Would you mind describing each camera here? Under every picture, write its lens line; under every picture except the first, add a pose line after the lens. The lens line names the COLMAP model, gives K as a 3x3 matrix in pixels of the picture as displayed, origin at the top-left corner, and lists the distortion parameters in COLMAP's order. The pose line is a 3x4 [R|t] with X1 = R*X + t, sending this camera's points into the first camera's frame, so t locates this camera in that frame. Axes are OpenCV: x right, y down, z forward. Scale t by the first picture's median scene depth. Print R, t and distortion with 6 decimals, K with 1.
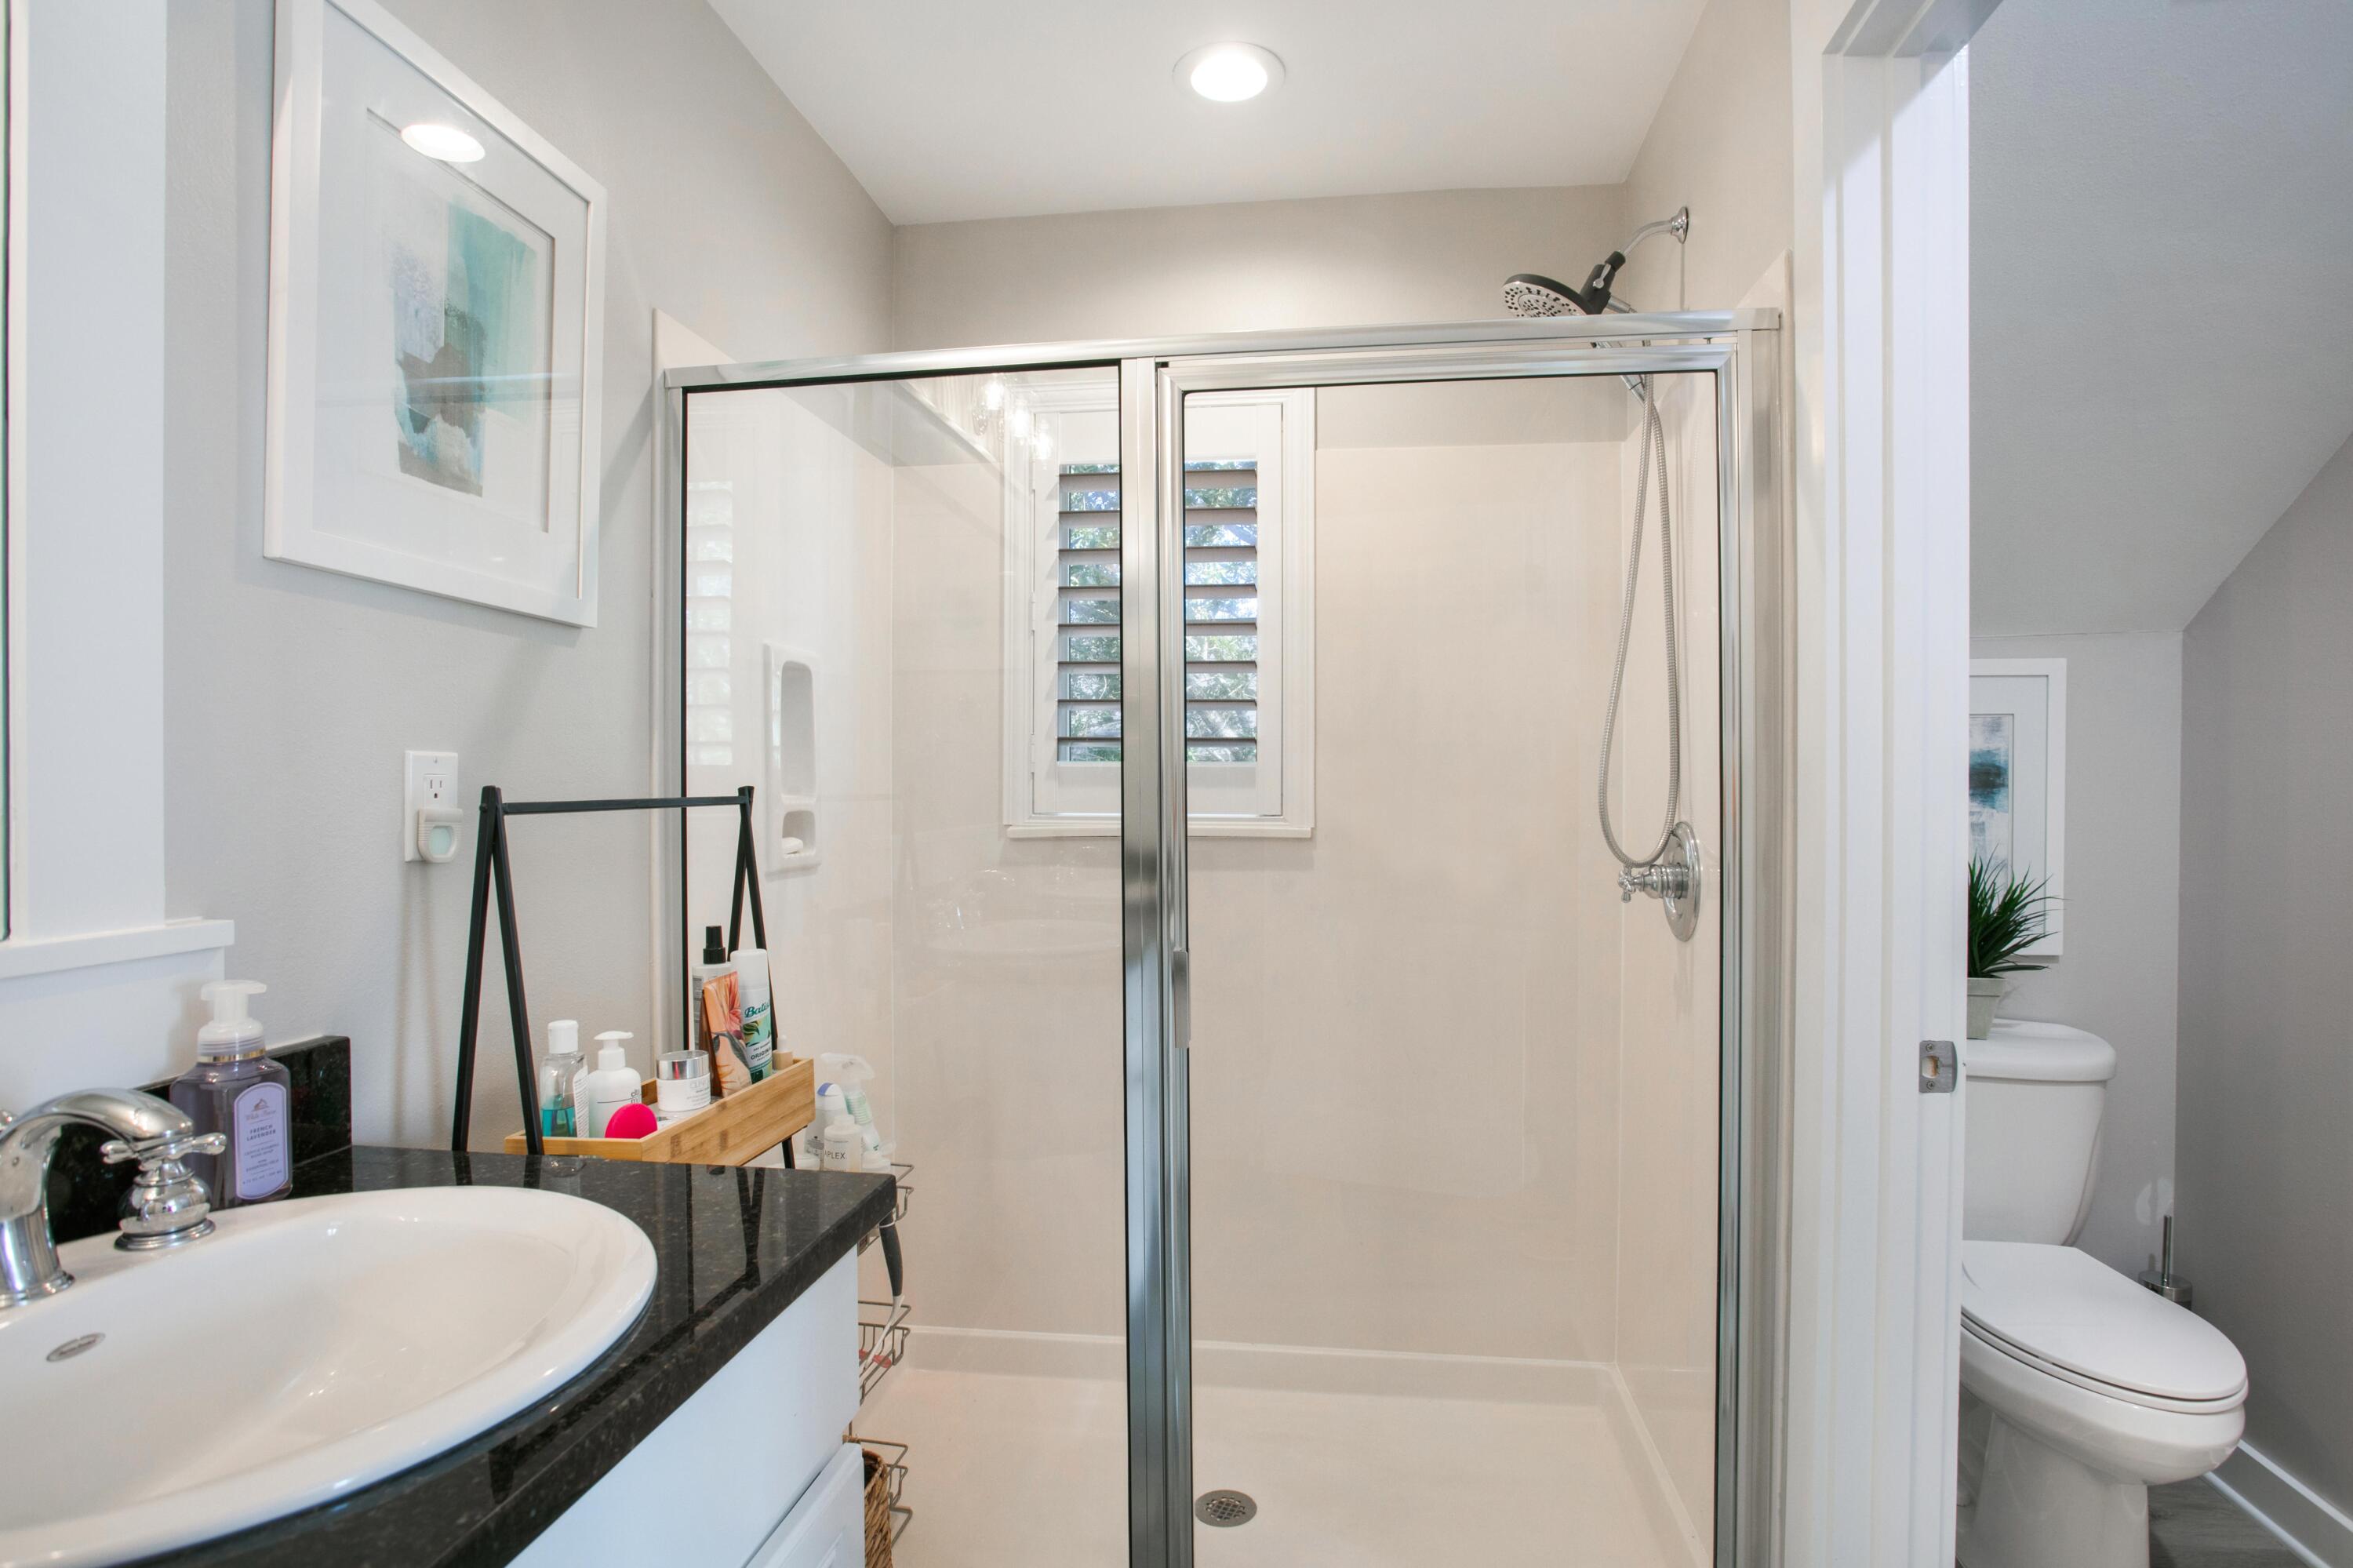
lens RADIAL K [[1198.0, 0, 1179.6], [0, 1198.0, 787.5], [0, 0, 1]] dist [-0.052416, 0.019699]
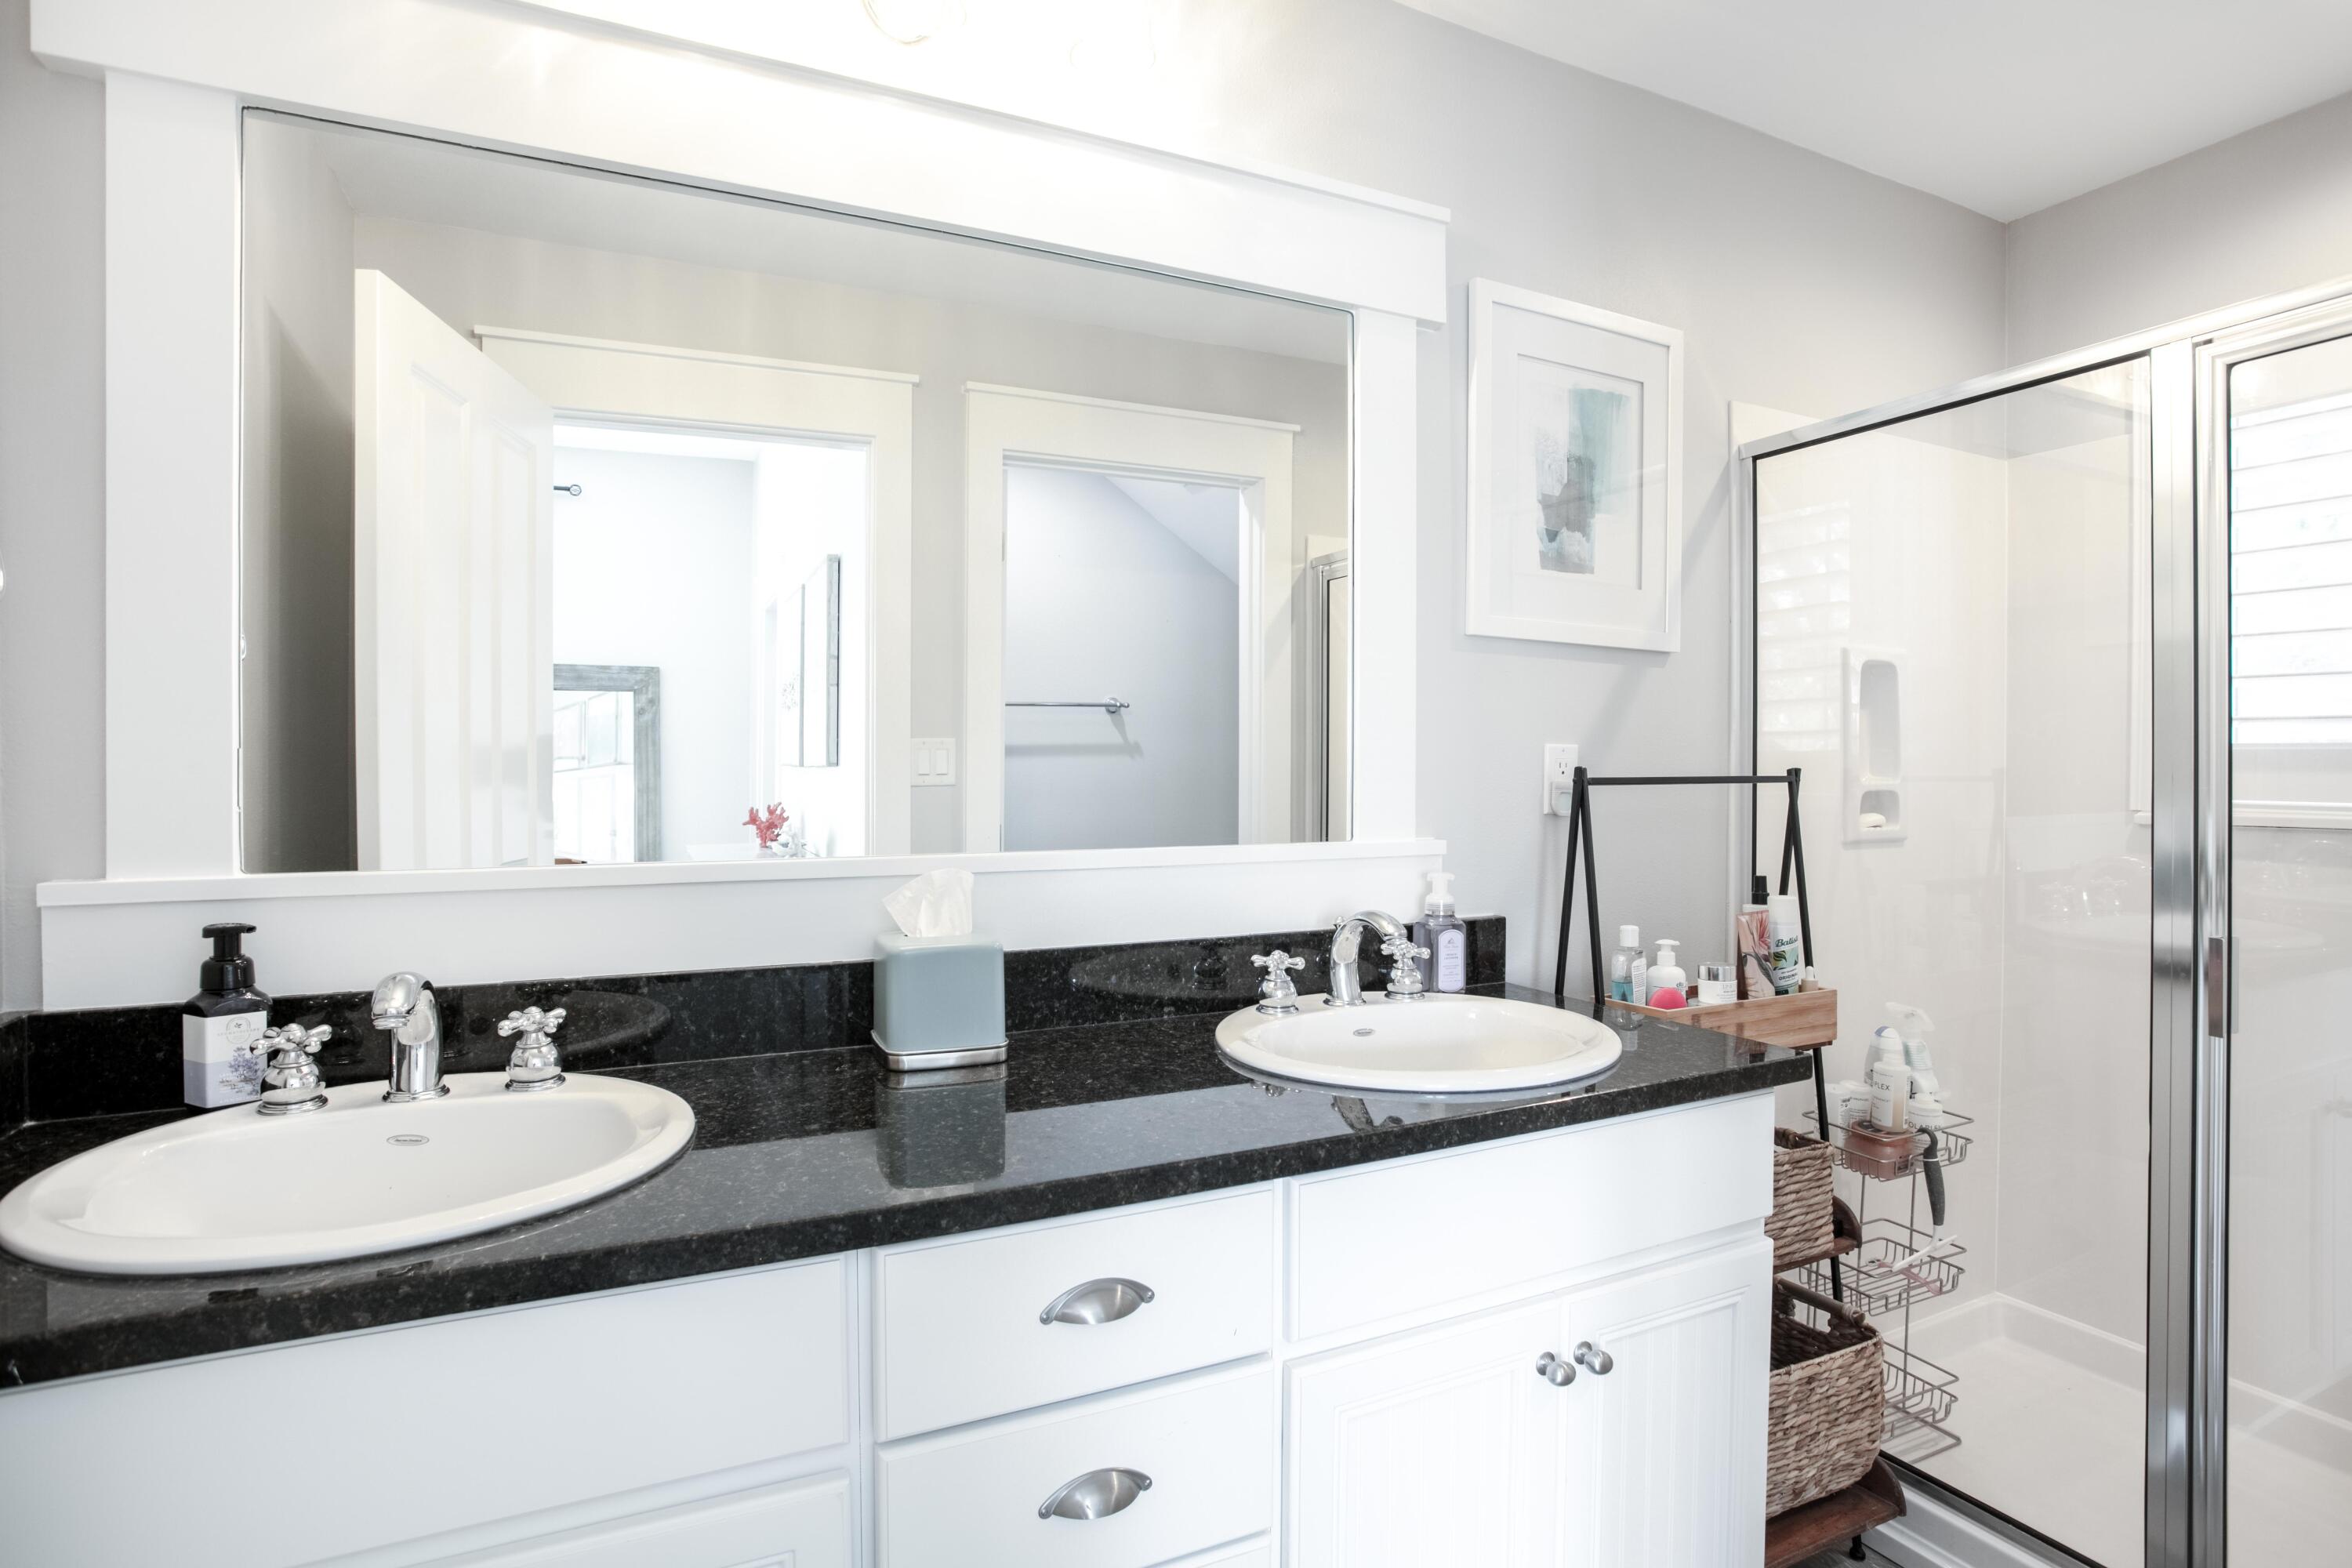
lens RADIAL K [[1209.4, 0, 1184.9], [0, 1209.4, 753.6], [0, 0, 1]] dist [-0.070278, 0.033536]
pose [[0.547484, 0.000686, -0.836816, 0.408153], [-0.008586, 0.999952, -0.004798, -0.005893], [0.836772, 0.009812, 0.547464, -0.278261]]
